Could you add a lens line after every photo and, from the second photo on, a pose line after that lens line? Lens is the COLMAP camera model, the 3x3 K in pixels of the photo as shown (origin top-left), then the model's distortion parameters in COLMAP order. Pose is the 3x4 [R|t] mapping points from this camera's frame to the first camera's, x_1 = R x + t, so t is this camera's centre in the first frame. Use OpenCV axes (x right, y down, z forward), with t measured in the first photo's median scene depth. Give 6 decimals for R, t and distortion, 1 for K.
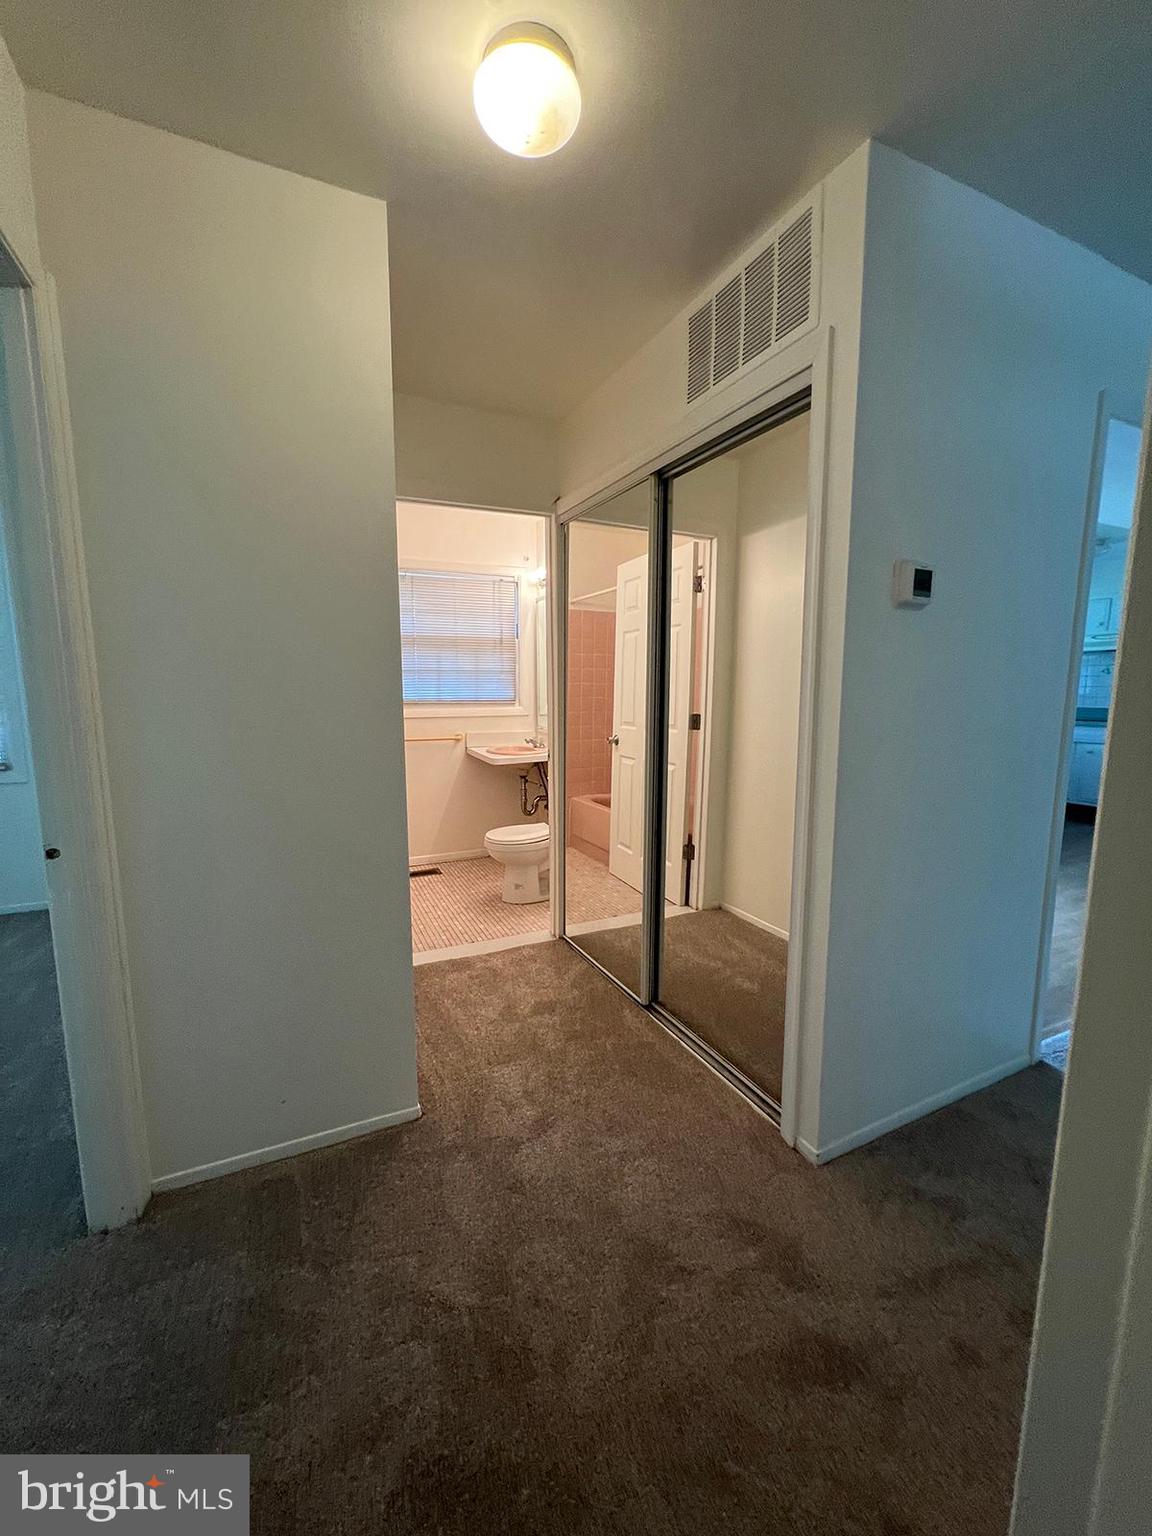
lens RADIAL K [[618.3, 0, 574.6], [0, 618.3, 766.1], [0, 0, 1]] dist [-0.002826, -0.000197]
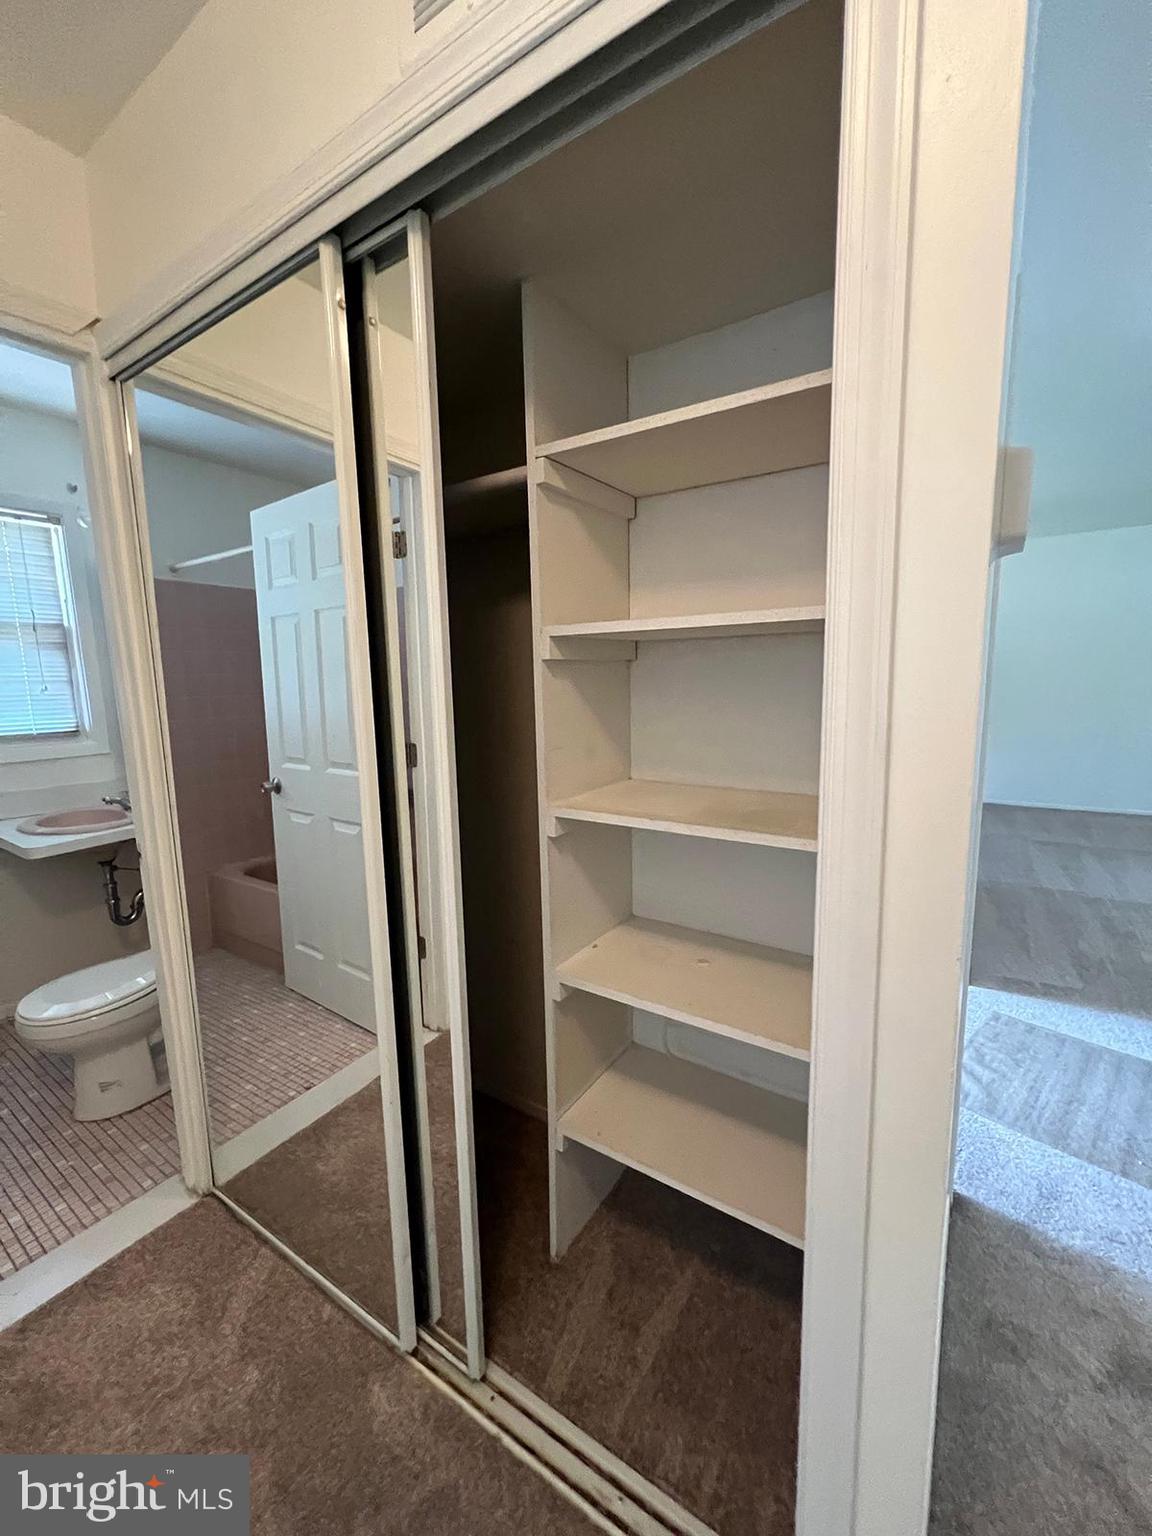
lens RADIAL K [[617.1, 0, 576.0], [0, 617.1, 768.0], [0, 0, 1]] dist [0.025863, 0.000152]
pose [[0.857062, -0.097070, 0.505987, 0.008160], [0.092914, 0.995110, 0.033523, -0.055847], [-0.506766, 0.018282, 0.861890, 0.280140]]
